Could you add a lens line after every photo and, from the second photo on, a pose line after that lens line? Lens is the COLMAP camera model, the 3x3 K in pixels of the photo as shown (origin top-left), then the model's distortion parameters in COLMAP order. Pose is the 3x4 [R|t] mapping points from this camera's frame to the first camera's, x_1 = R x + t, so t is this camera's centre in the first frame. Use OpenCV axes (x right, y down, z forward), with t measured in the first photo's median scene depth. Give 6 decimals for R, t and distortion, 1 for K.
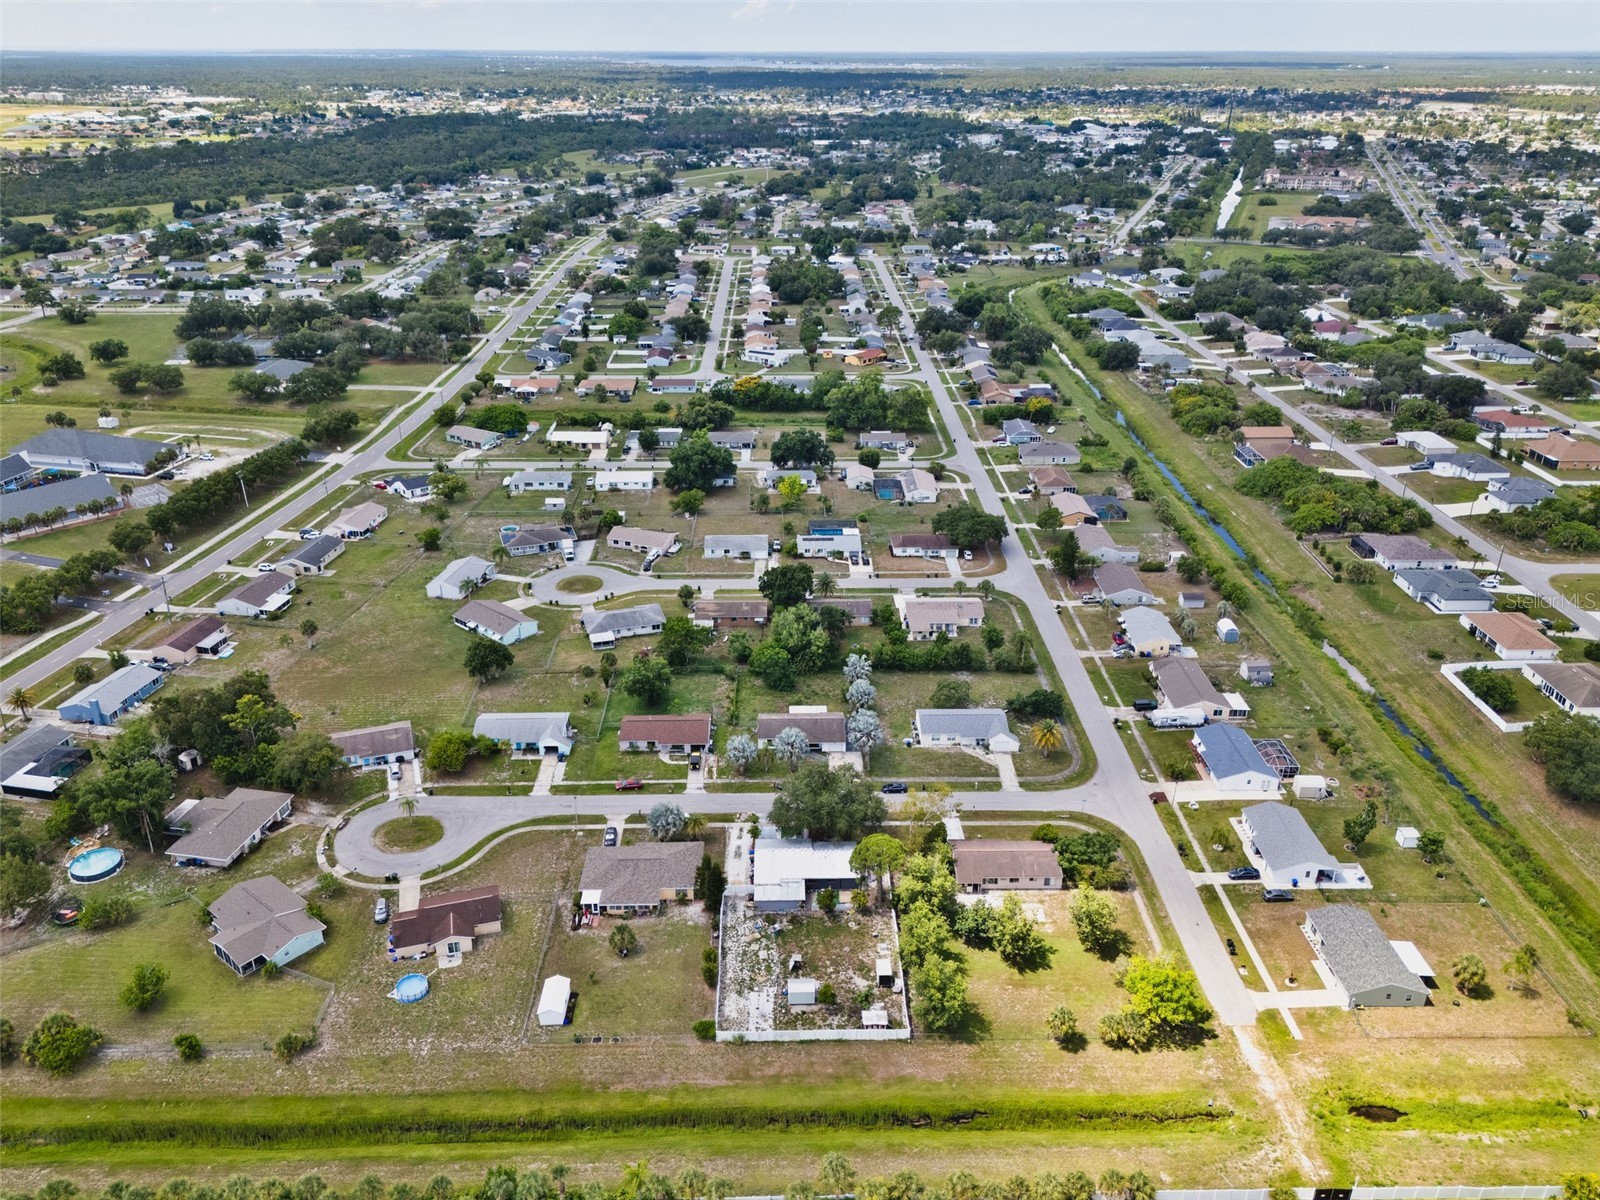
lens RADIAL K [[1193.3, 0, 796.5], [0, 1193.3, 601.0], [0, 0, 1]] dist [0.060609, -0.054137]
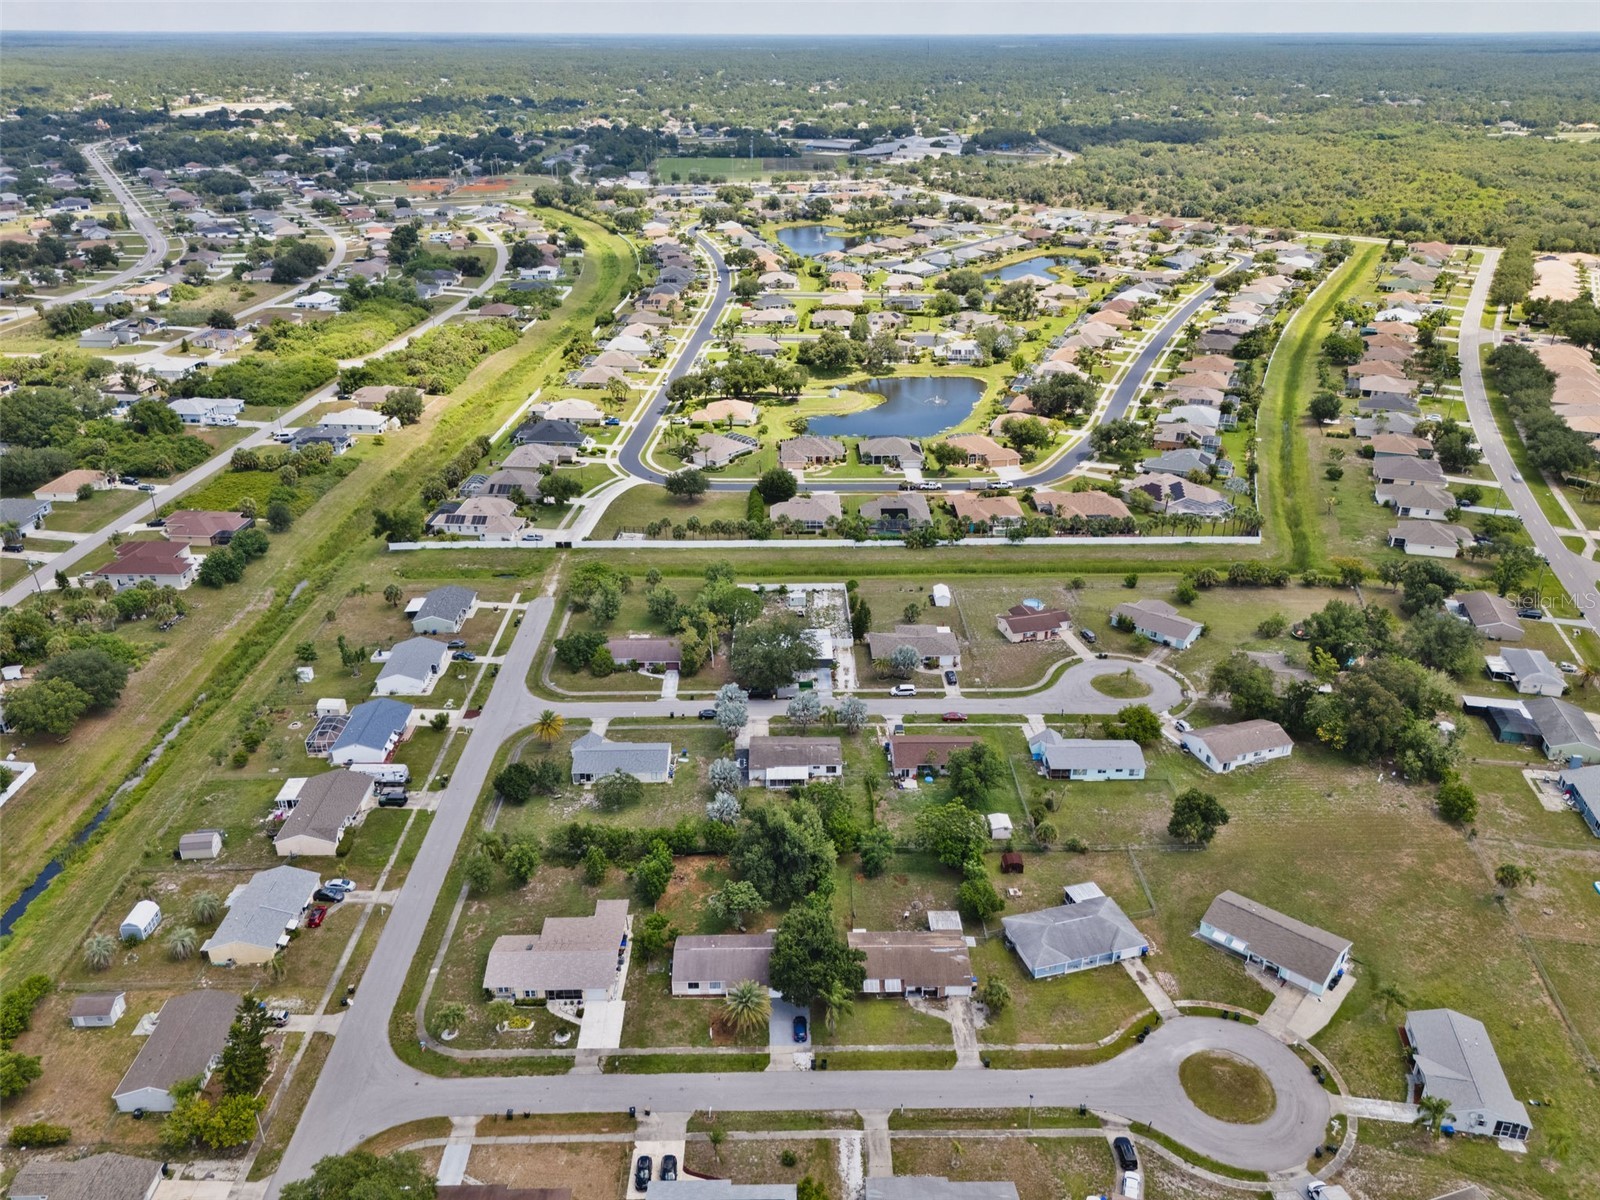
lens RADIAL K [[1193.3, 0, 794.4], [0, 1193.3, 600.2], [0, 0, 1]] dist [0.060609, -0.054137]
pose [[-0.999981, -0.003148, 0.005227, -0.000152], [0.001975, 0.643517, 0.765430, -0.741139], [-0.005773, 0.765426, -0.643499, 1.615444]]
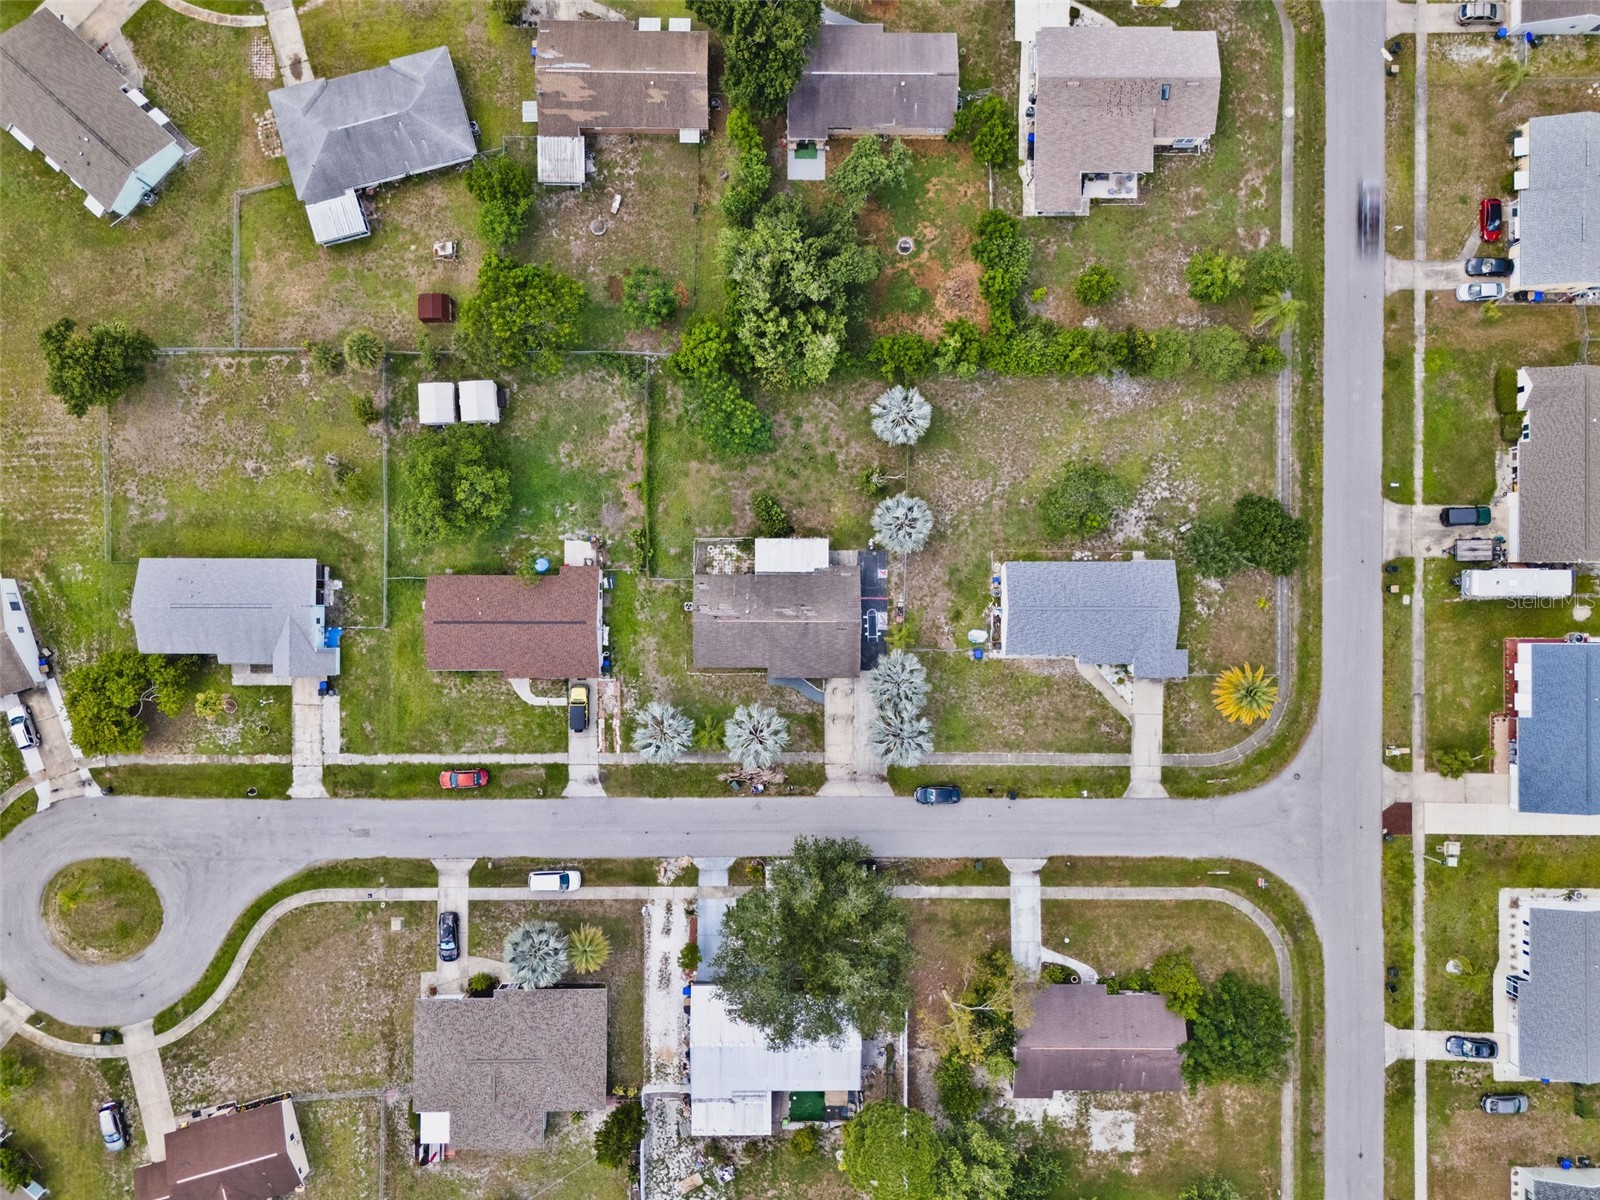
lens RADIAL K [[1193.3, 0, 798.0], [0, 1193.3, 593.0], [0, 0, 1]] dist [0.060609, -0.054137]
pose [[0.999682, 0.020489, 0.014720, 0.005435], [-0.022013, 0.423328, 0.905709, -0.392712], [0.012326, -0.905745, 0.423644, 0.843606]]
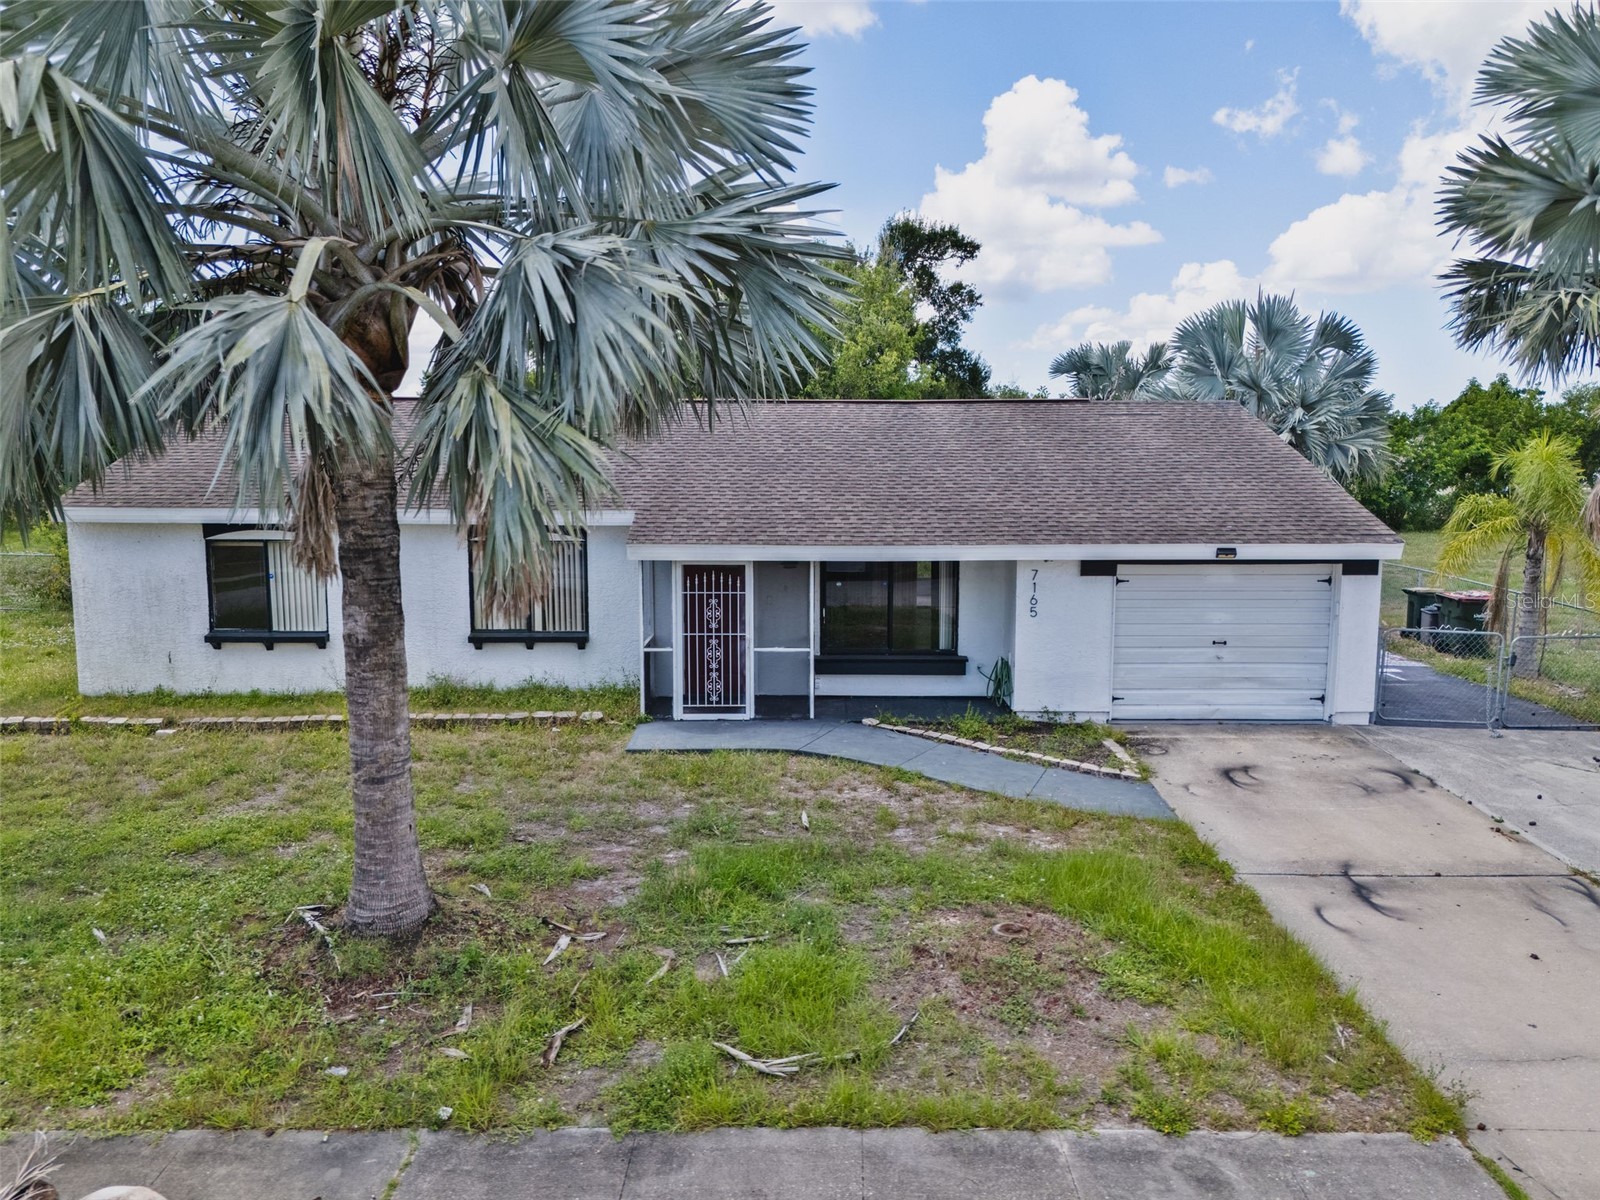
lens RADIAL K [[1193.3, 0, 802.6], [0, 1193.3, 599.7], [0, 0, 1]] dist [0.060609, -0.054137]
pose [[0.999930, -0.003657, -0.011287, 0.010696], [-0.000071, 0.949441, -0.313946, 0.143869], [0.011864, 0.313925, 0.949374, 0.979597]]
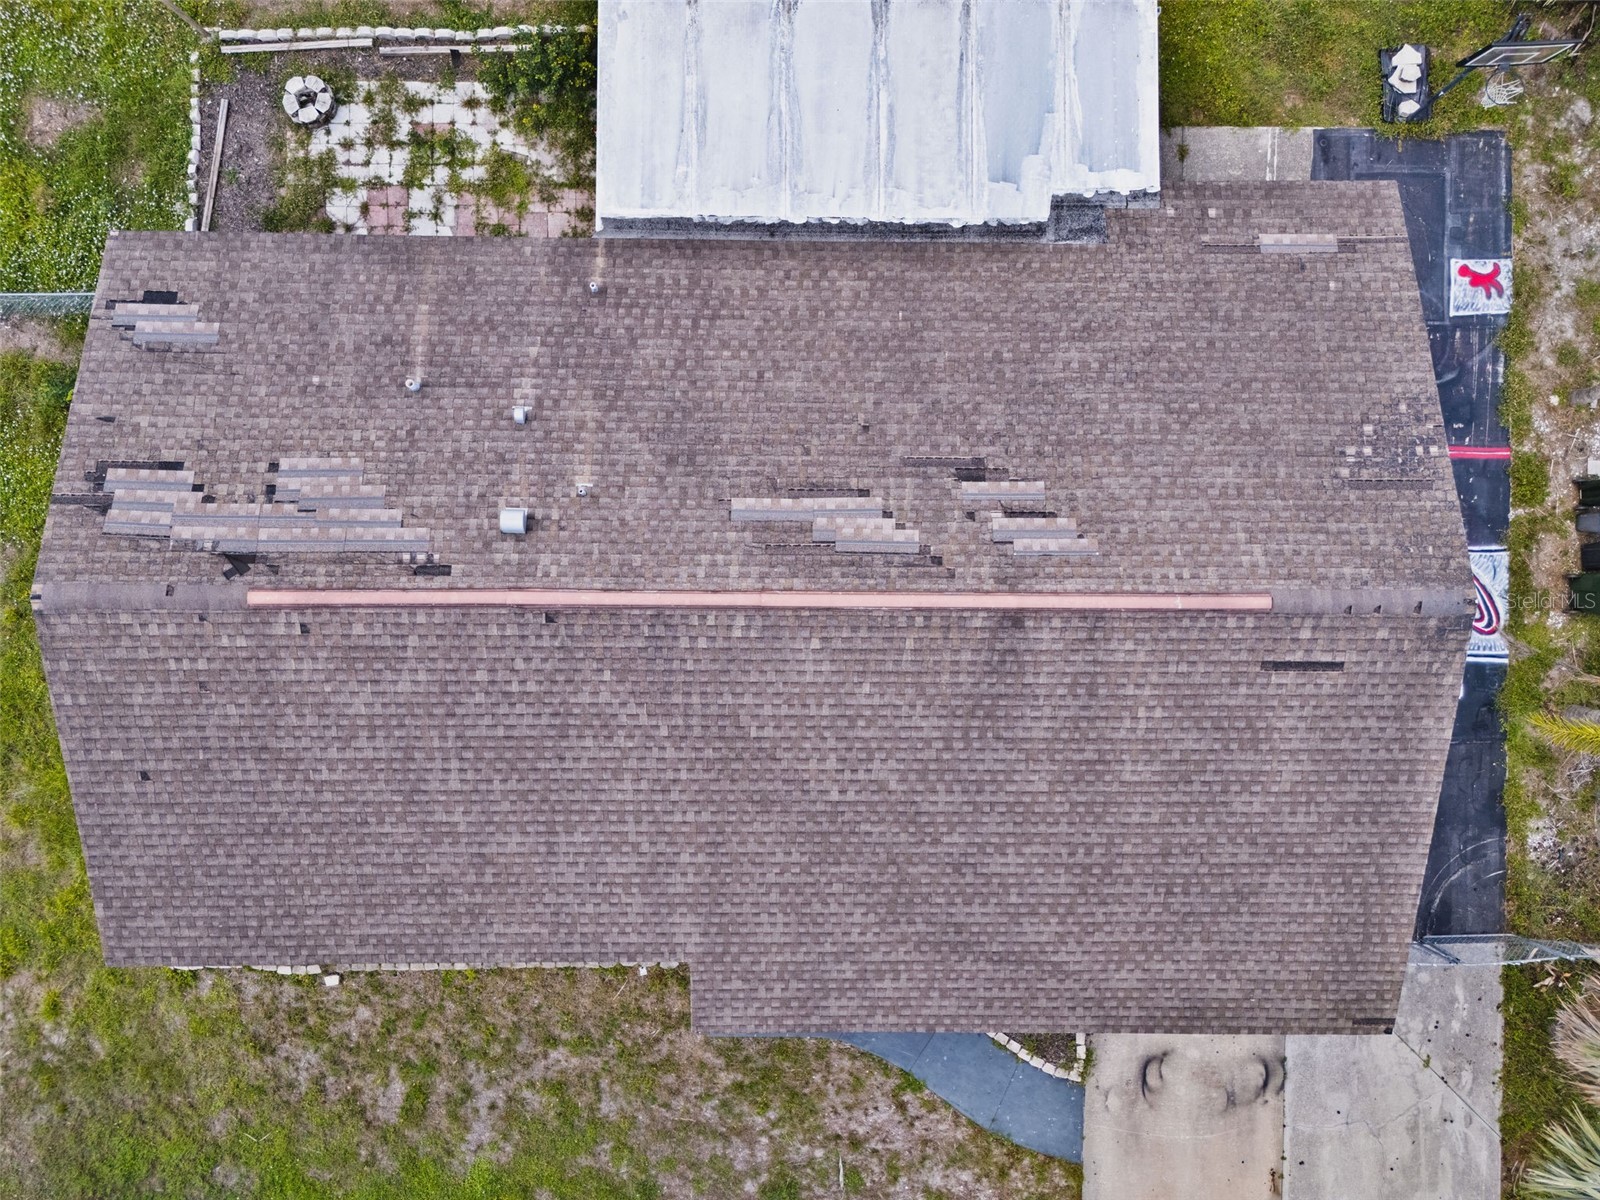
lens RADIAL K [[1193.3, 0, 799.6], [0, 1193.3, 600.3], [0, 0, 1]] dist [0.060609, -0.054137]
pose [[0.999656, 0.022753, 0.013050, 0.005282], [-0.021459, 0.423309, 0.905731, 0.043629], [0.015084, -0.905700, 0.423652, 1.033344]]
